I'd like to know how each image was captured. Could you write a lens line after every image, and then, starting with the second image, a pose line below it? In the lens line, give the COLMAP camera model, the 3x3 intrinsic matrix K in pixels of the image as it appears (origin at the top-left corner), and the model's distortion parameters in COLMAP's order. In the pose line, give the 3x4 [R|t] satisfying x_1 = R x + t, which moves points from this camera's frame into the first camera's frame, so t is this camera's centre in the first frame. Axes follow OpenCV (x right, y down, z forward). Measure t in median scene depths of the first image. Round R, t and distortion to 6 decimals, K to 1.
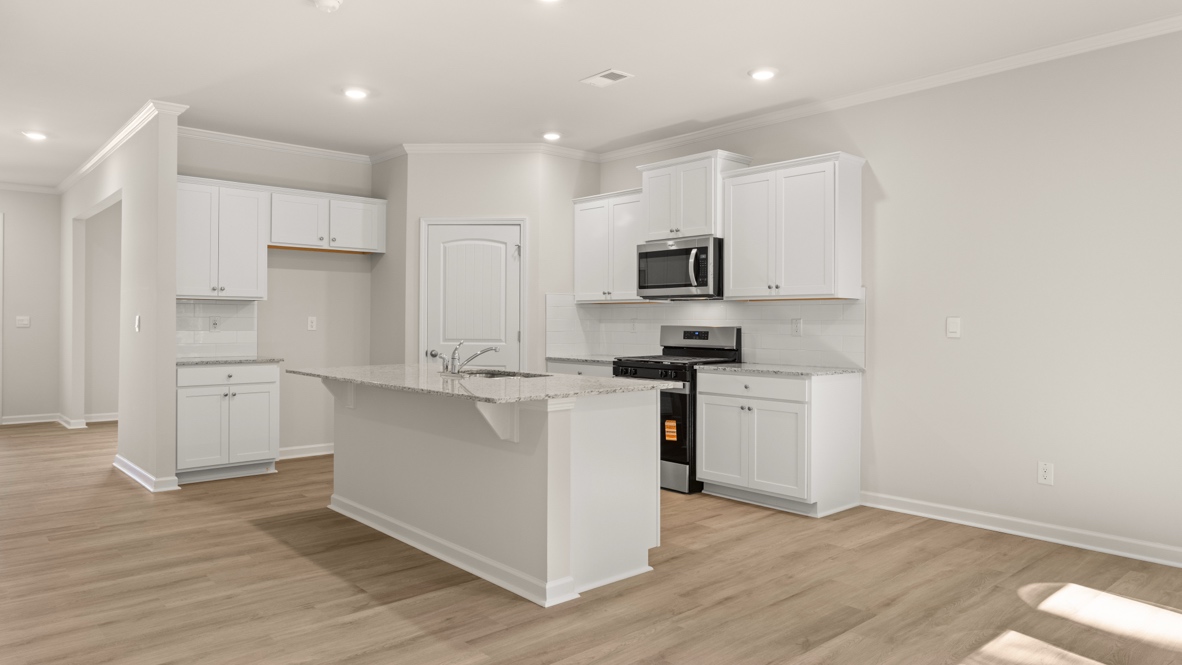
lens RADIAL K [[757.1, 0, 584.7], [0, 757.1, 314.0], [0, 0, 1]] dist [-0.009114, 0.007291]
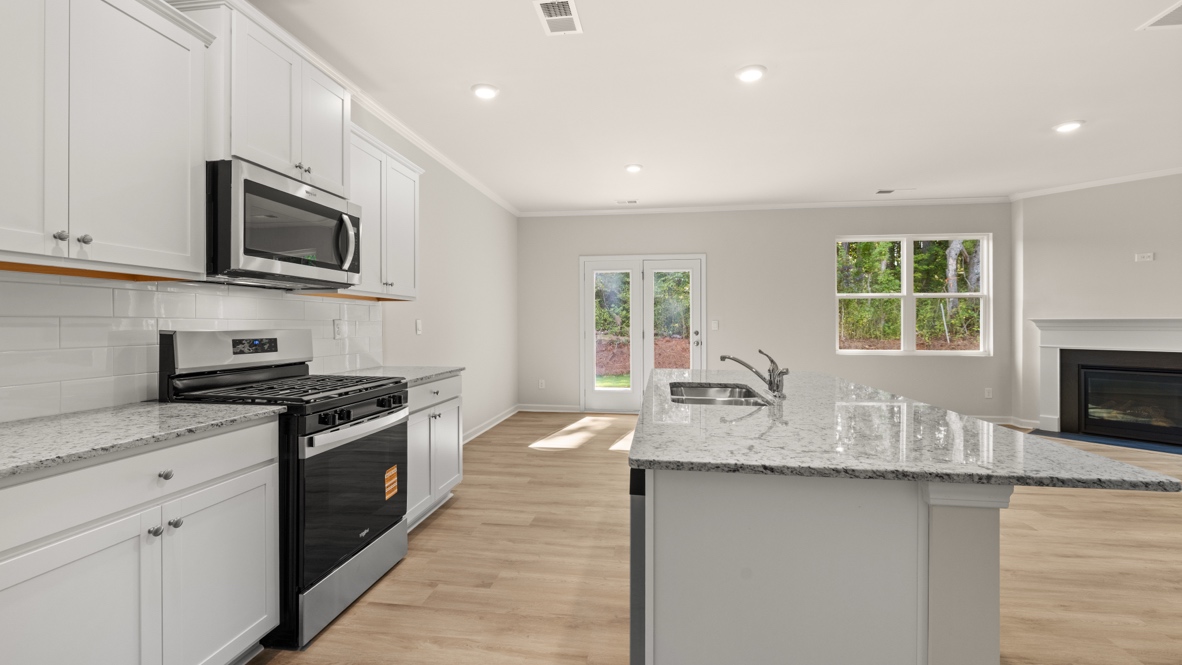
lens RADIAL K [[498.3, 0, 592.9], [0, 498.3, 322.6], [0, 0, 1]] dist [0.000967, -0.000536]
pose [[-0.648137, -0.001640, 0.761522, -0.348511], [-0.010106, 0.999928, -0.006448, 0.010886], [-0.761457, -0.011875, -0.648107, 1.161490]]
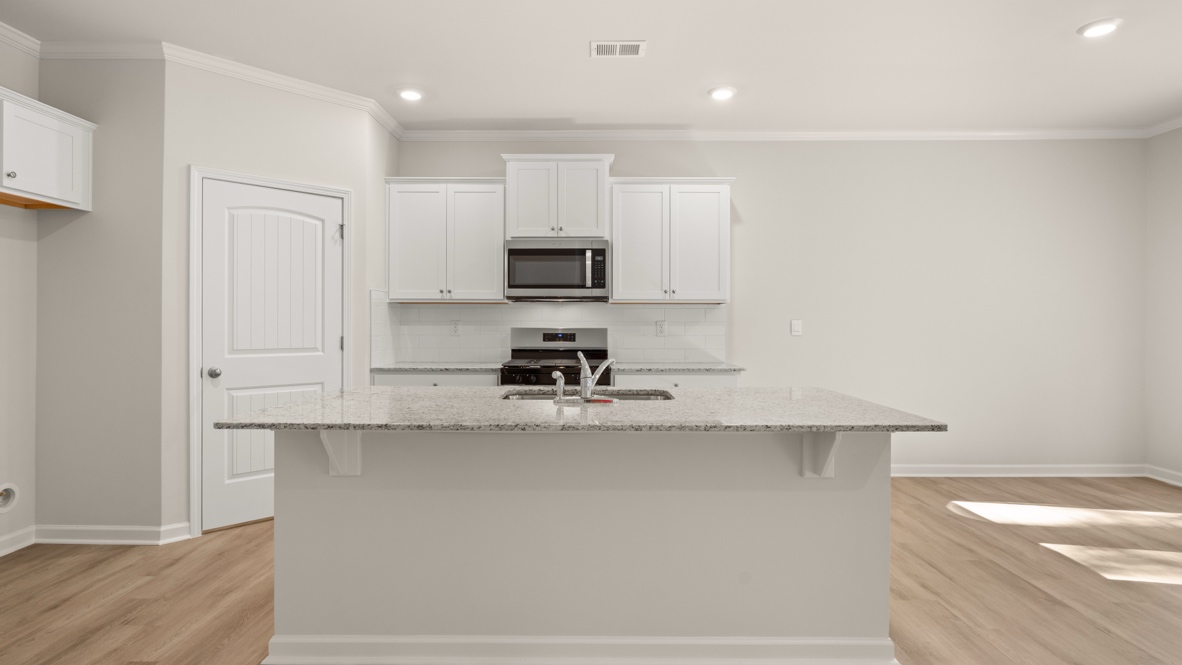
lens RADIAL K [[612.3, 0, 589.5], [0, 612.3, 321.4], [0, 0, 1]] dist [-0.002089, 0.000579]
pose [[0.665816, 0.000125, 0.746116, -0.467657], [-0.005787, 0.999971, 0.004996, 0.003309], [-0.746094, -0.007644, 0.665797, 0.484156]]
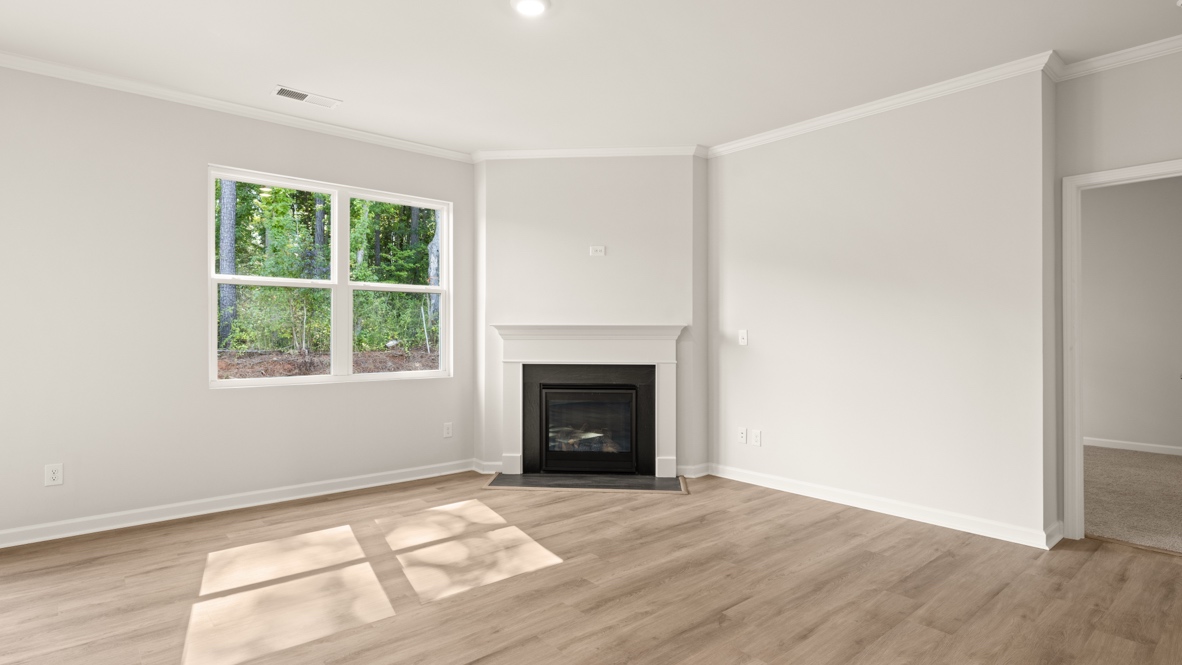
lens RADIAL K [[601.0, 0, 589.7], [0, 601.0, 332.2], [0, 0, 1]] dist [-0.011180, 0.000116]
pose [[-0.999969, -0.003603, 0.007004, -0.301012], [-0.003656, 0.999964, -0.007597, 0.005409], [-0.006976, -0.007622, -0.999947, 0.696018]]
